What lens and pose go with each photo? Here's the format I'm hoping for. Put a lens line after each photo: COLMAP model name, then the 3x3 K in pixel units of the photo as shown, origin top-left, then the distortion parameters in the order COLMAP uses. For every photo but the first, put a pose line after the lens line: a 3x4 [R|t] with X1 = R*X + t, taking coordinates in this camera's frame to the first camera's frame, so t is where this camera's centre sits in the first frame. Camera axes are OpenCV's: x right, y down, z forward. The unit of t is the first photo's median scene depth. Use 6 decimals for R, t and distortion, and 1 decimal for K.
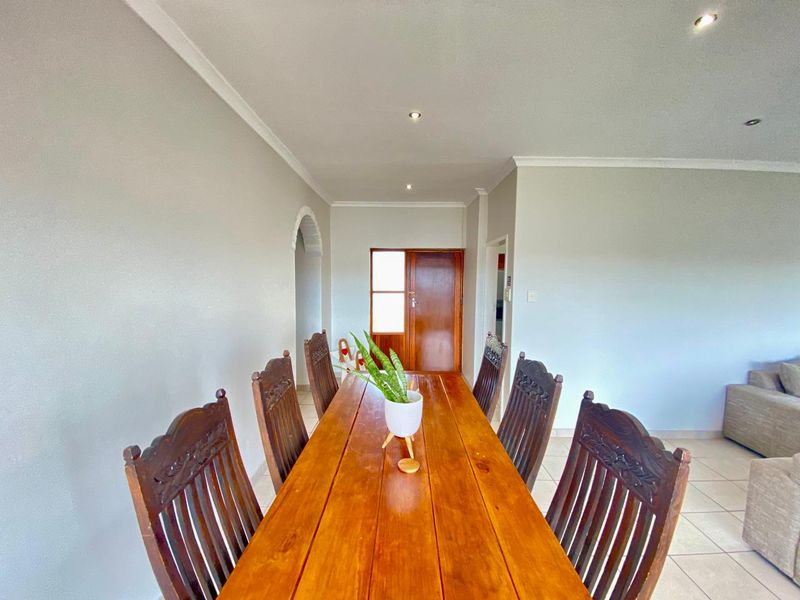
lens RADIAL K [[324.7, 0, 394.5], [0, 324.7, 302.1], [0, 0, 1]] dist [-0.006709, -0.000774]
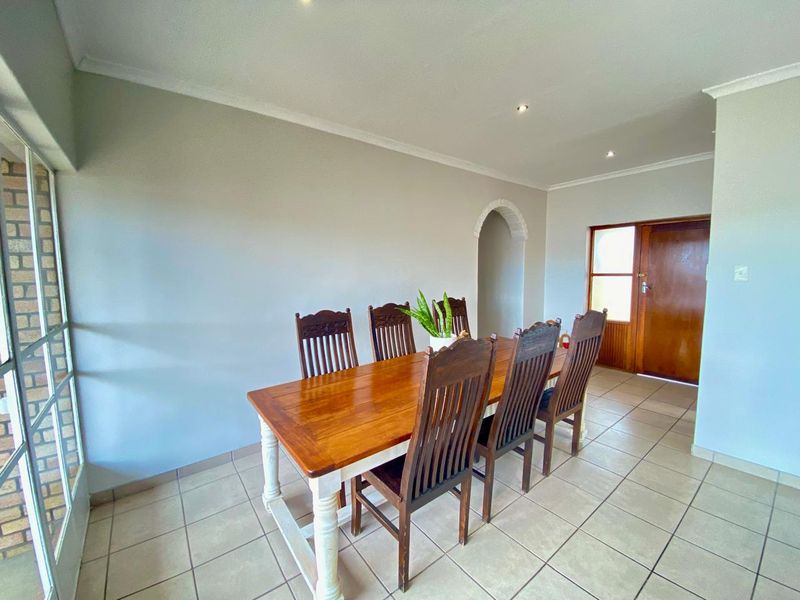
lens RADIAL K [[332.5, 0, 397.3], [0, 332.5, 298.8], [0, 0, 1]] dist [0.009816, -0.003513]
pose [[0.614853, 0.055340, -0.786698, 0.354477], [-0.046026, 0.998353, 0.034257, 0.031679], [0.787298, 0.015145, 0.616387, -0.022653]]
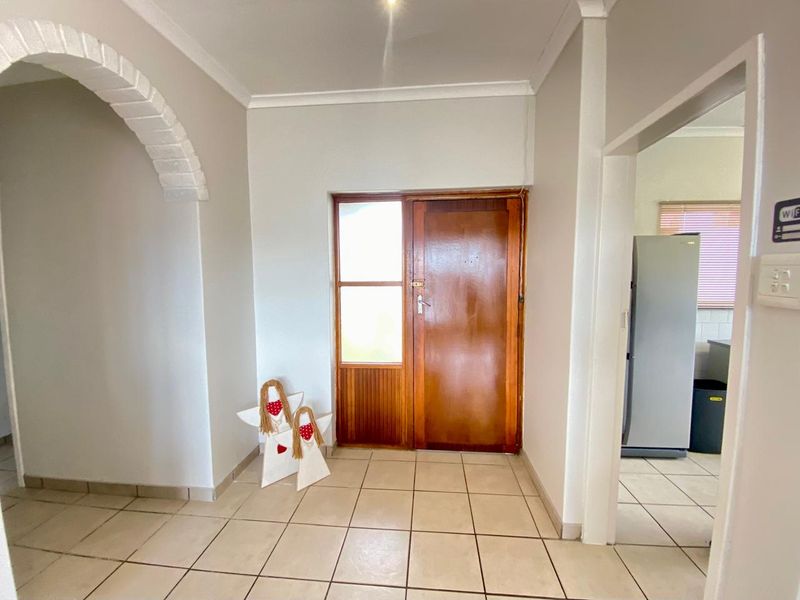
lens RADIAL K [[332.5, 0, 398.7], [0, 332.5, 297.8], [0, 0, 1]] dist [0.009816, -0.003513]
pose [[0.996817, -0.003480, -0.079642, 0.067686], [0.003355, 0.999993, -0.001702, -0.008366], [0.079647, 0.001429, 0.996822, 0.507179]]
